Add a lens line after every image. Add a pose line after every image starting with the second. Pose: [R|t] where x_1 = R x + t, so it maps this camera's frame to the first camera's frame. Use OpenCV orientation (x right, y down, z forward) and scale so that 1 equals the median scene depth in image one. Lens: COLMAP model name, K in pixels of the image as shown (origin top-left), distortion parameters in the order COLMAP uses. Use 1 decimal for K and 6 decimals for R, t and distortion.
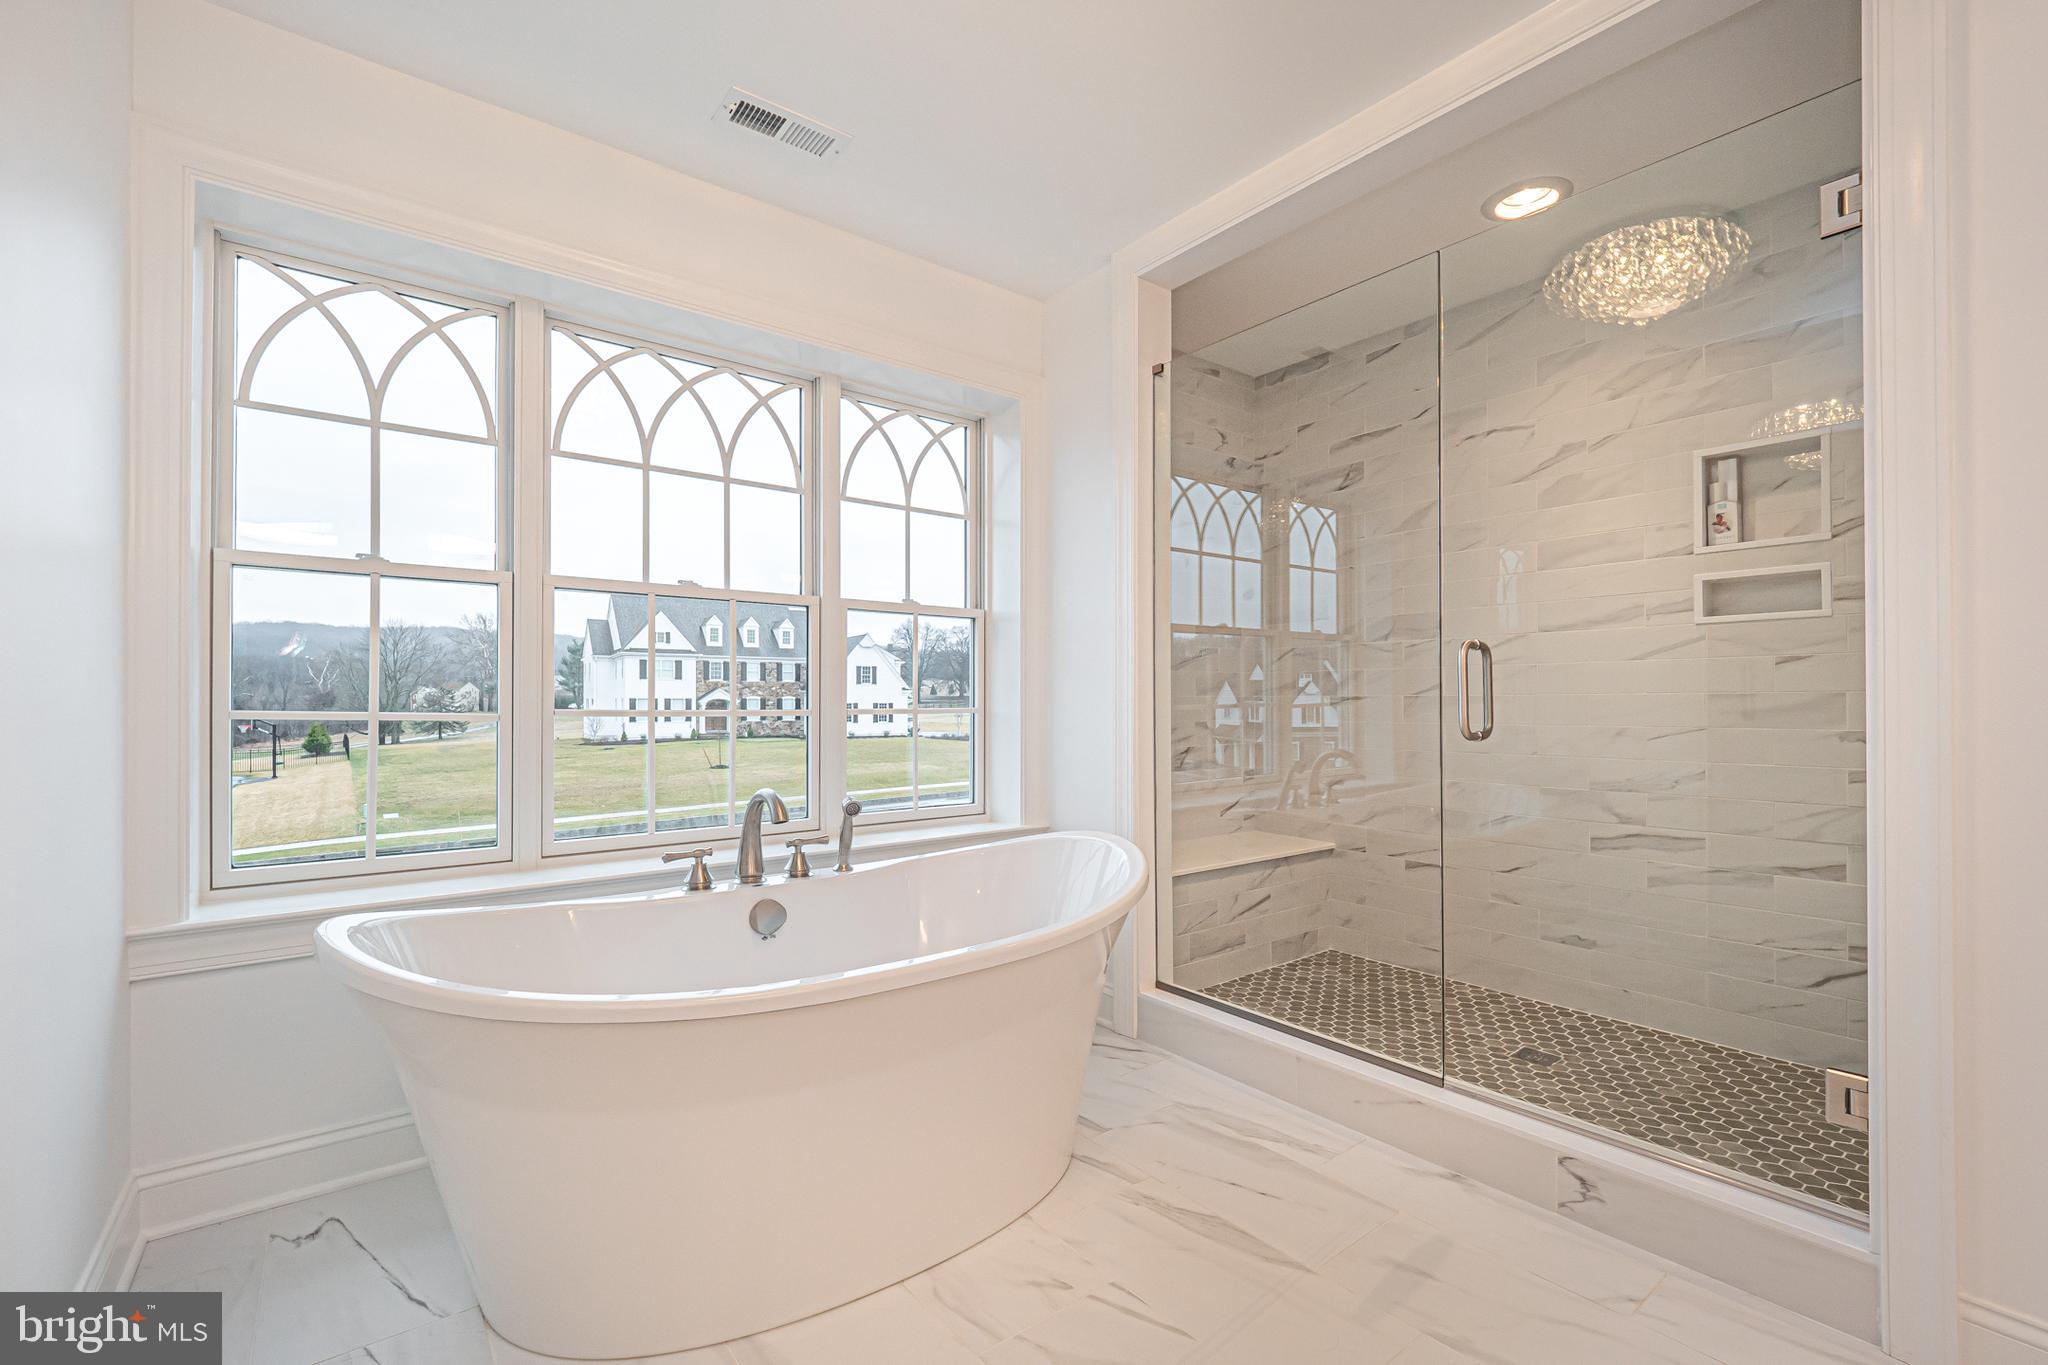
lens RADIAL K [[872.7, 0, 1024.5], [0, 872.7, 688.4], [0, 0, 1]] dist [0.004219, -0.003726]
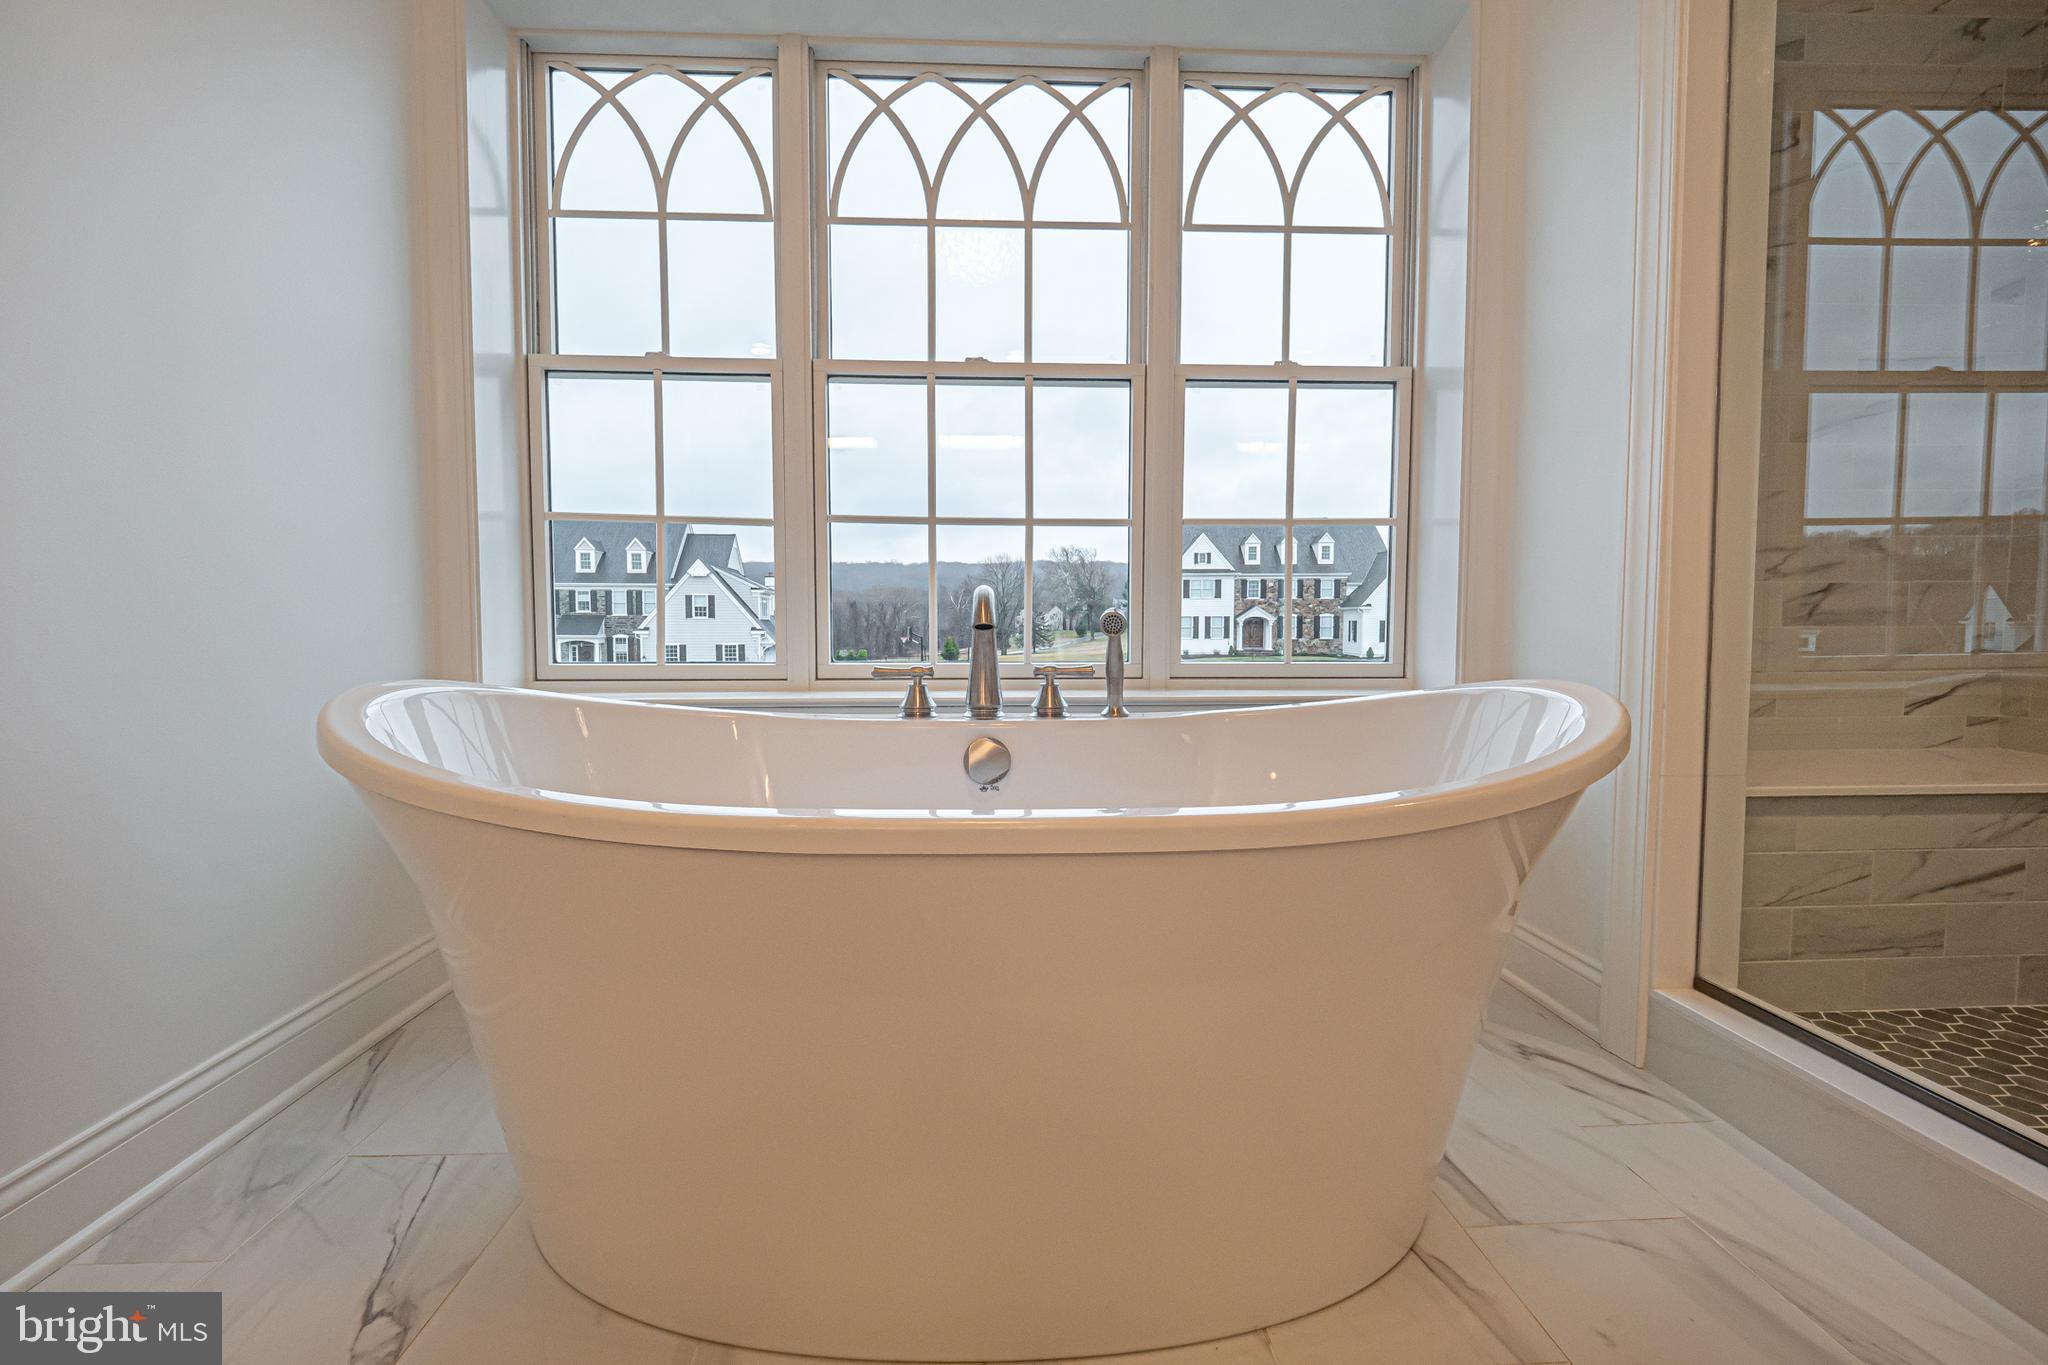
lens RADIAL K [[872.7, 0, 1018.2], [0, 872.7, 668.8], [0, 0, 1]] dist [0.004219, -0.003726]
pose [[0.819873, 0.030780, -0.571718, 0.093274], [0.008196, 0.997821, 0.065474, 0.089908], [0.572487, -0.058366, 0.817834, 0.277672]]
